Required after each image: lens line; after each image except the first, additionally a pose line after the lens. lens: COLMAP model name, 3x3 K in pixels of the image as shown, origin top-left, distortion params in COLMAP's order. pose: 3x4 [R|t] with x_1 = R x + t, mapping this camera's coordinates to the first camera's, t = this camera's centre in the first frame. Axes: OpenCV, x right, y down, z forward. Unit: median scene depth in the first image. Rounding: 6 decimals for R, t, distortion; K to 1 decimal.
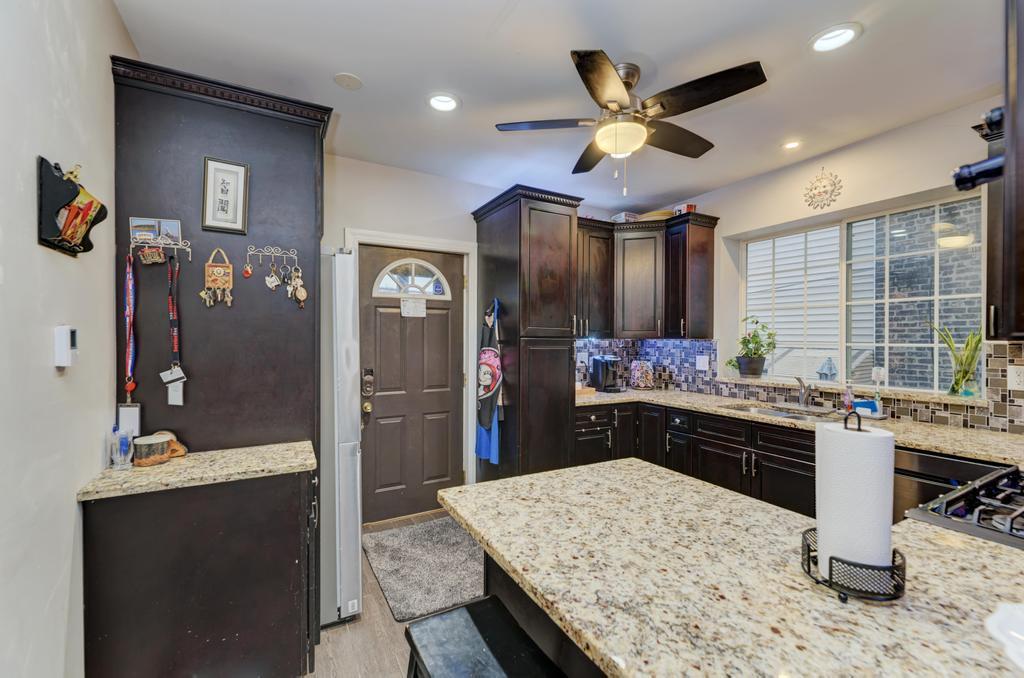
lens RADIAL K [[429.8, 0, 513.3], [0, 429.8, 341.3], [0, 0, 1]] dist [0.008164, -0.001884]
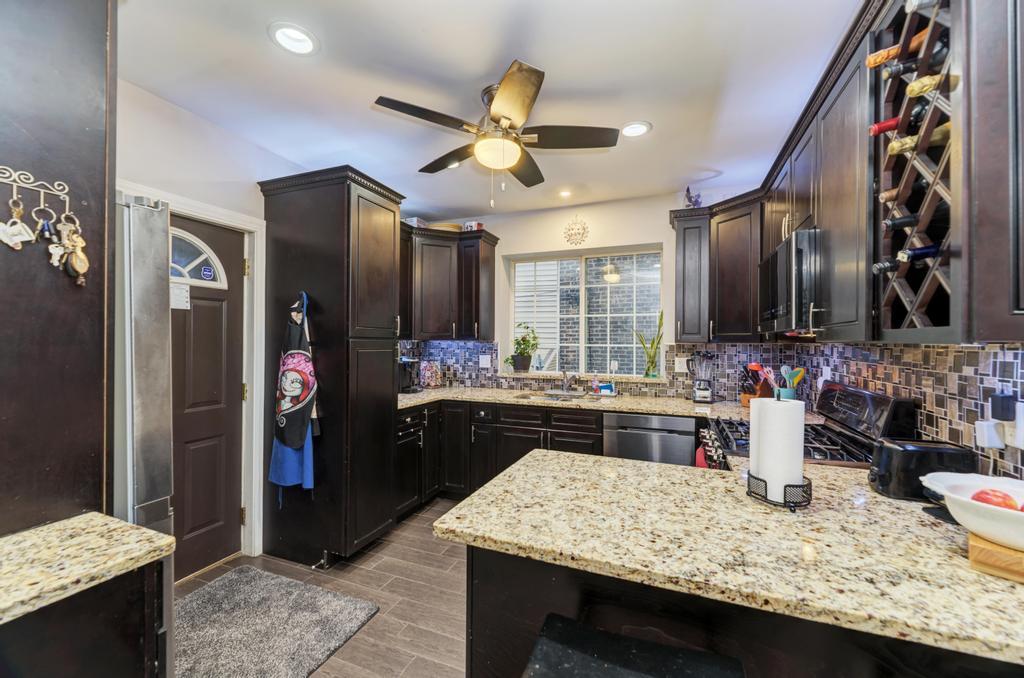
lens RADIAL K [[409.3, 0, 513.1], [0, 409.3, 340.1], [0, 0, 1]] dist [0.003882, -0.001175]
pose [[0.775757, 0.004094, 0.631019, -0.280505], [-0.001240, 0.999987, -0.004964, -0.002020], [-0.631031, 0.003068, 0.775752, 0.145281]]
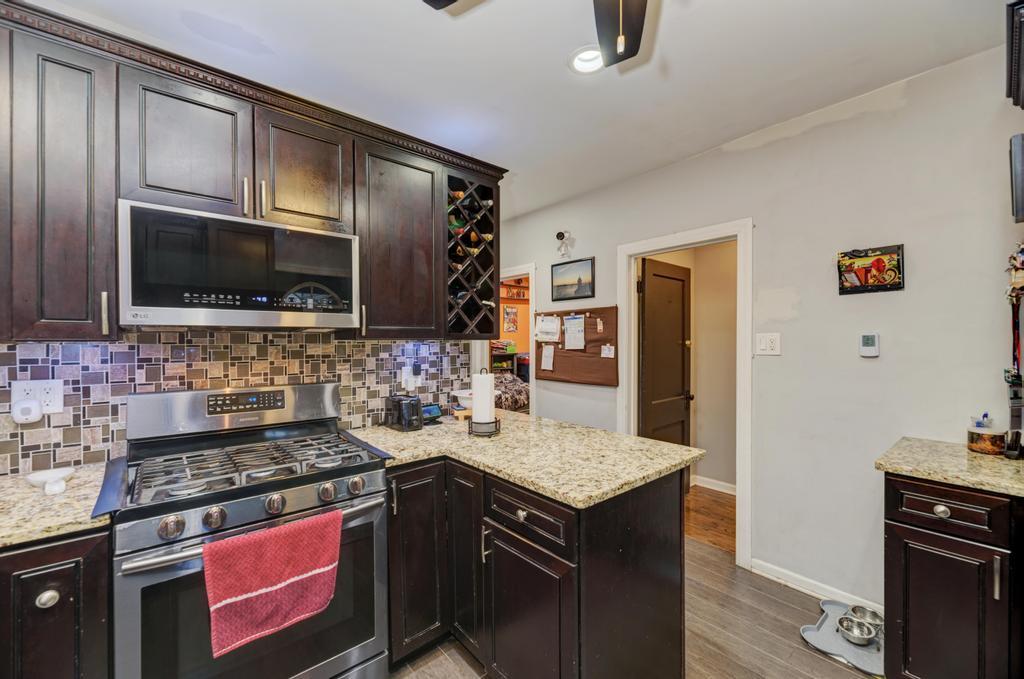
lens RADIAL K [[409.3, 0, 512.9], [0, 409.3, 341.4], [0, 0, 1]] dist [0.003882, -0.001175]
pose [[-0.980193, -0.004334, -0.197995, 0.350110], [-0.005138, 0.999981, 0.003546, -0.002400], [0.197976, 0.004493, -0.980197, 1.092776]]
